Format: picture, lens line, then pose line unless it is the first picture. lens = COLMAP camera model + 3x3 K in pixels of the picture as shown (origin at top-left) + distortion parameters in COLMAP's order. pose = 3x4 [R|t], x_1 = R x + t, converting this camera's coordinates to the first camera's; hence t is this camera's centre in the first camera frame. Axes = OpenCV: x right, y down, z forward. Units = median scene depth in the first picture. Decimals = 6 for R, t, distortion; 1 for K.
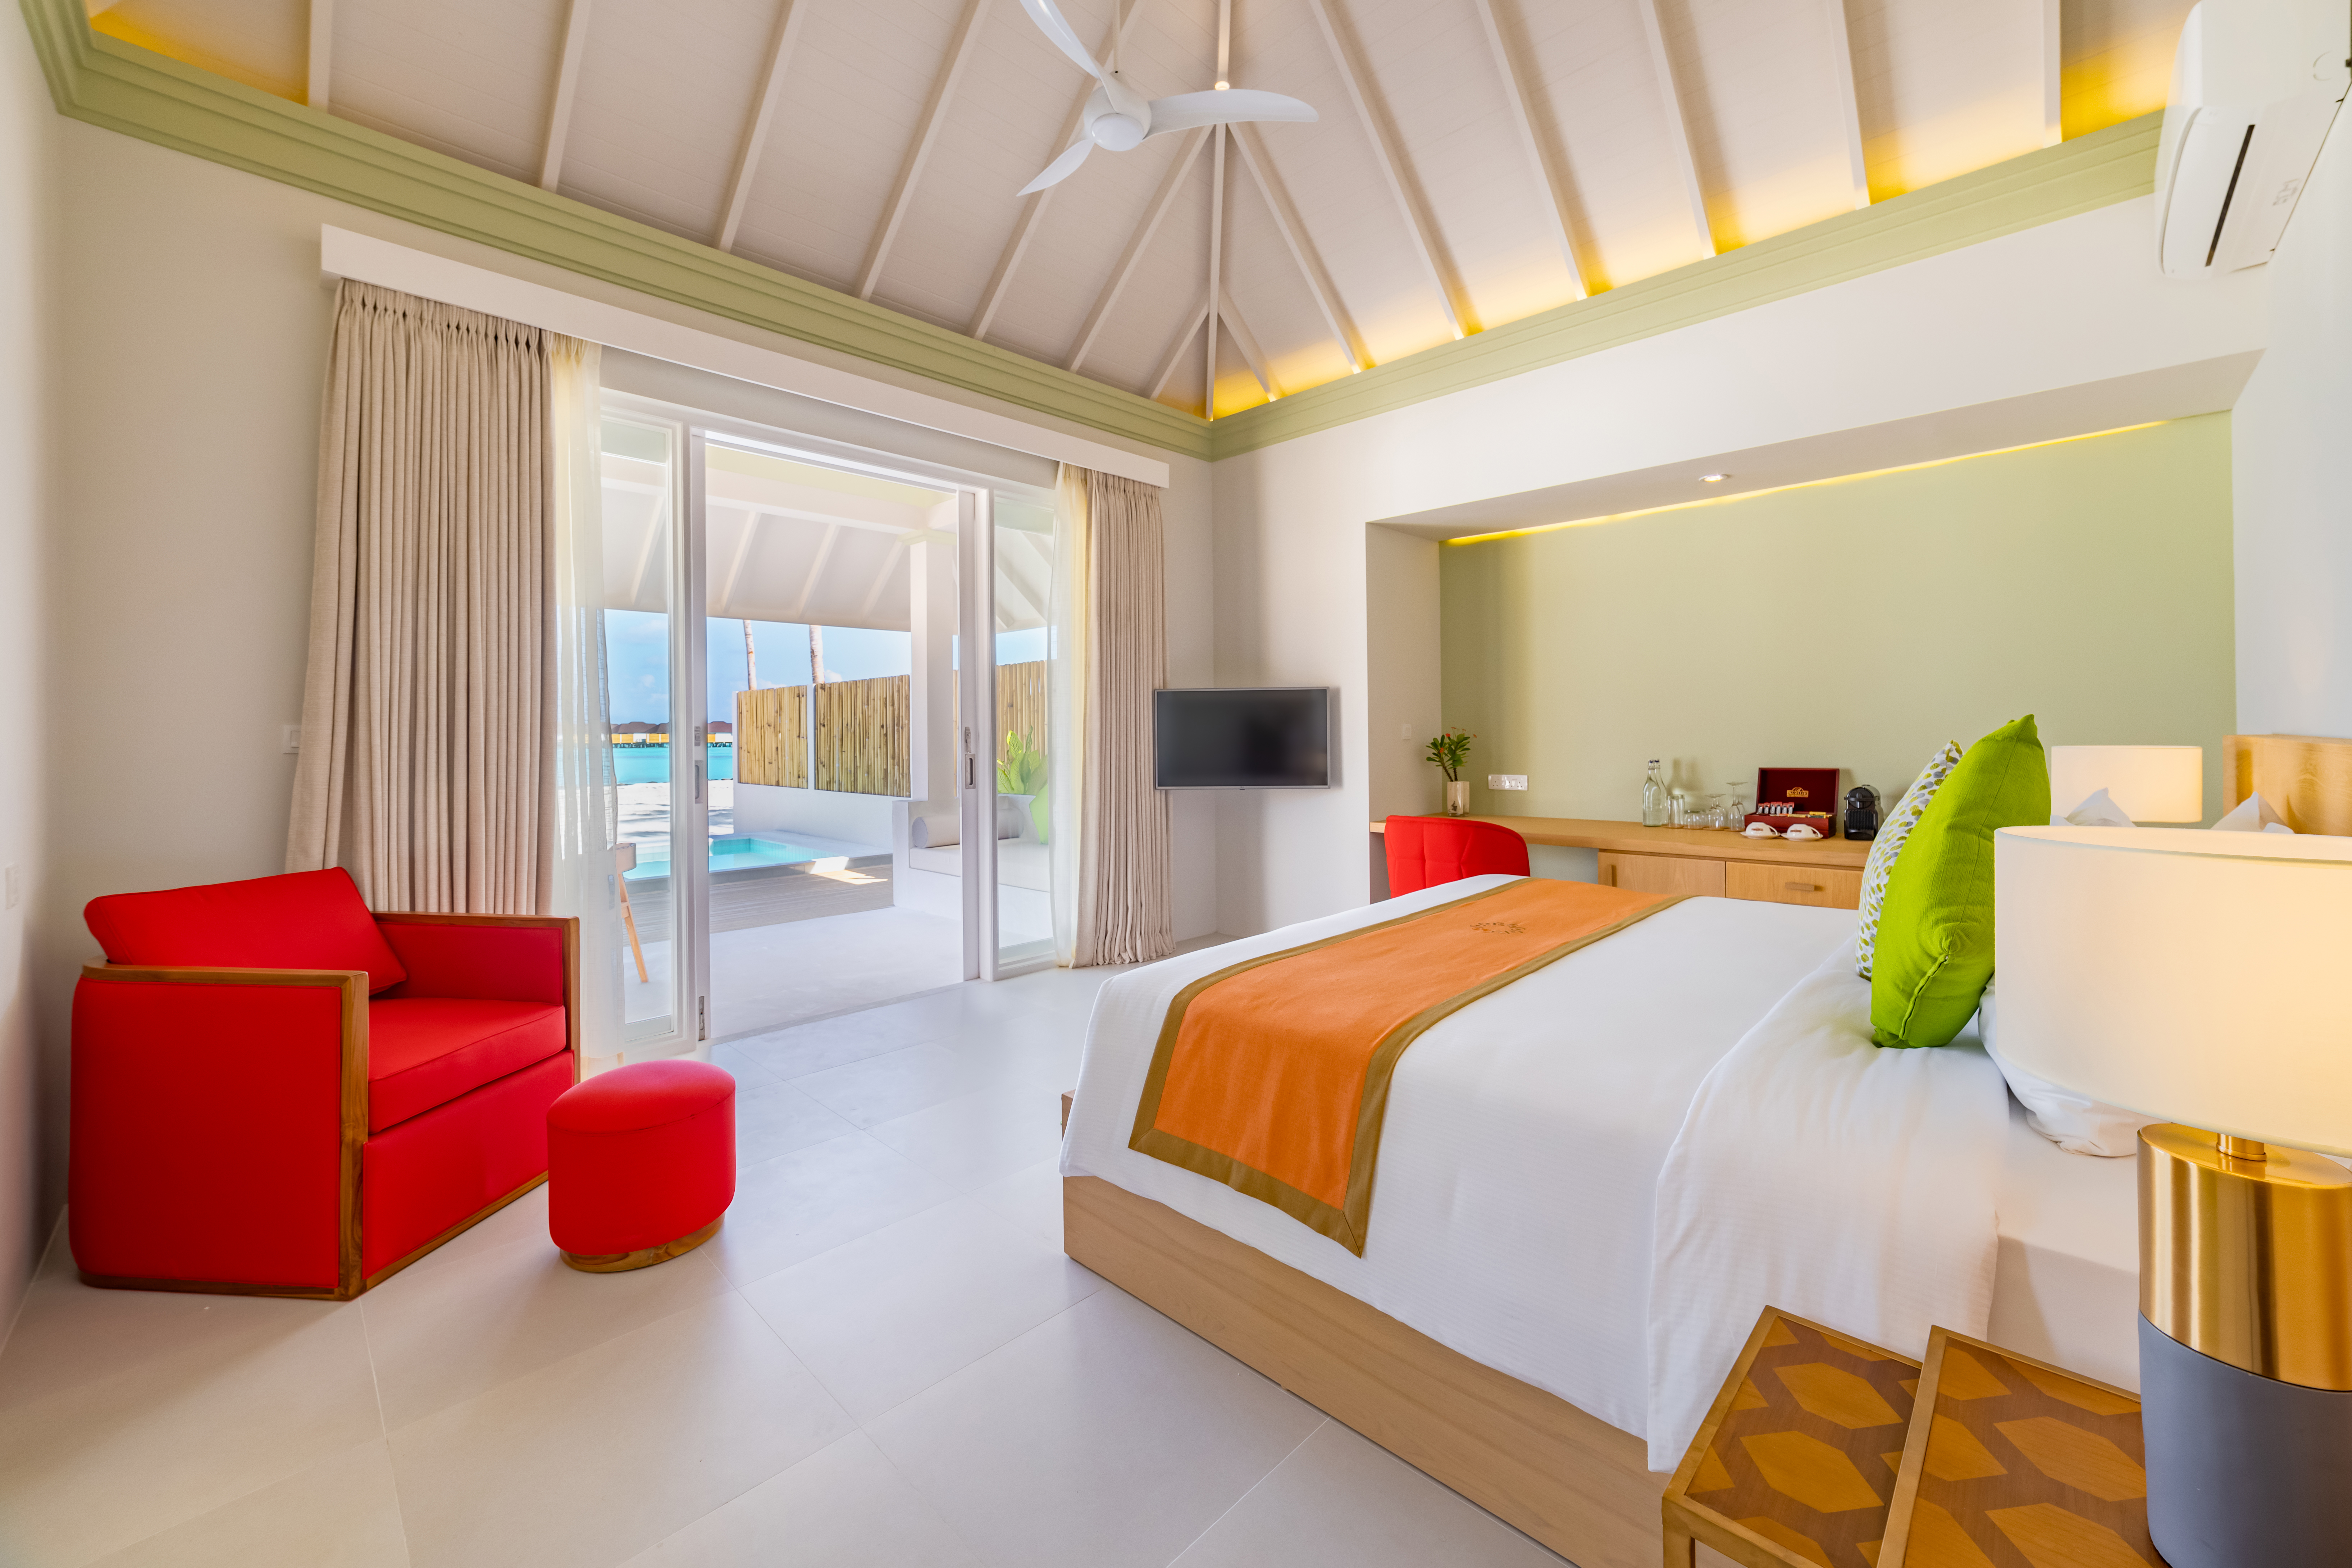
lens RADIAL K [[938.7, 0, 1183.4], [0, 938.7, 744.1], [0, 0, 1]] dist [-0.024241, 0.010013]
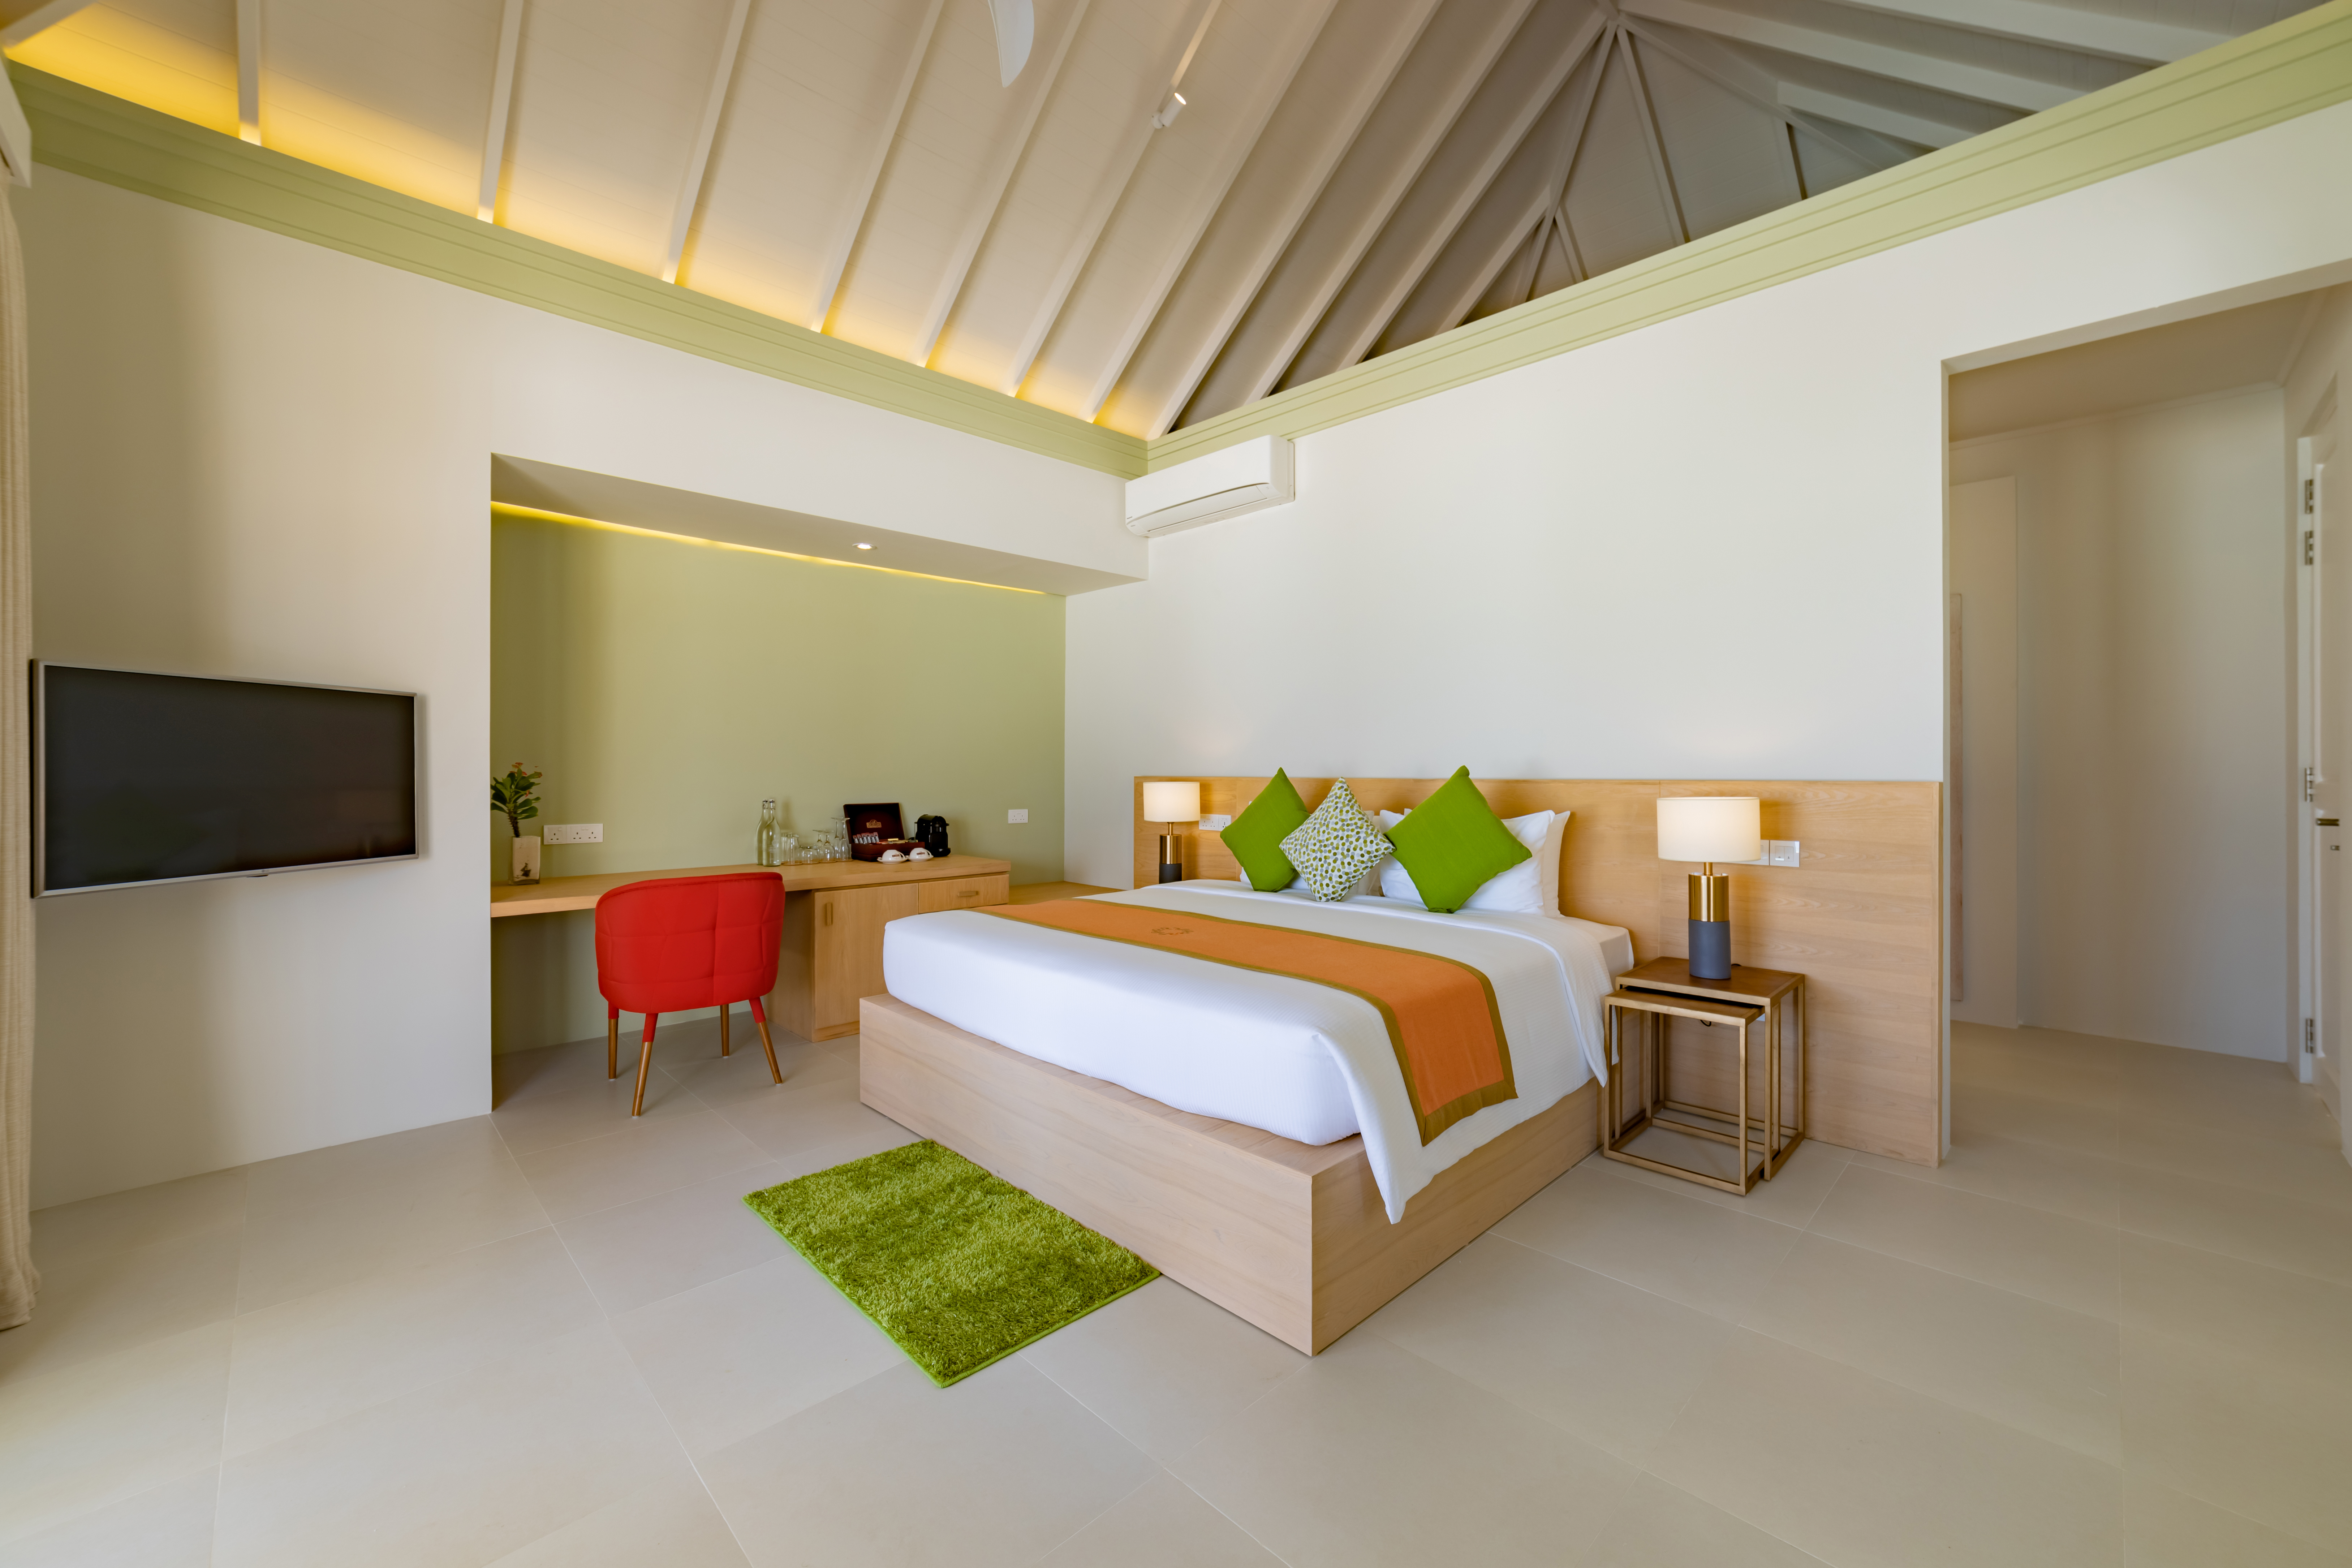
lens RADIAL K [[938.7, 0, 1183.4], [0, 938.7, 744.1], [0, 0, 1]] dist [-0.024241, 0.010013]
pose [[-0.014307, 0.042598, 0.998990, -0.461348], [0.007281, 0.999070, -0.042497, 0.002619], [-0.999871, 0.006666, -0.014604, 0.517100]]
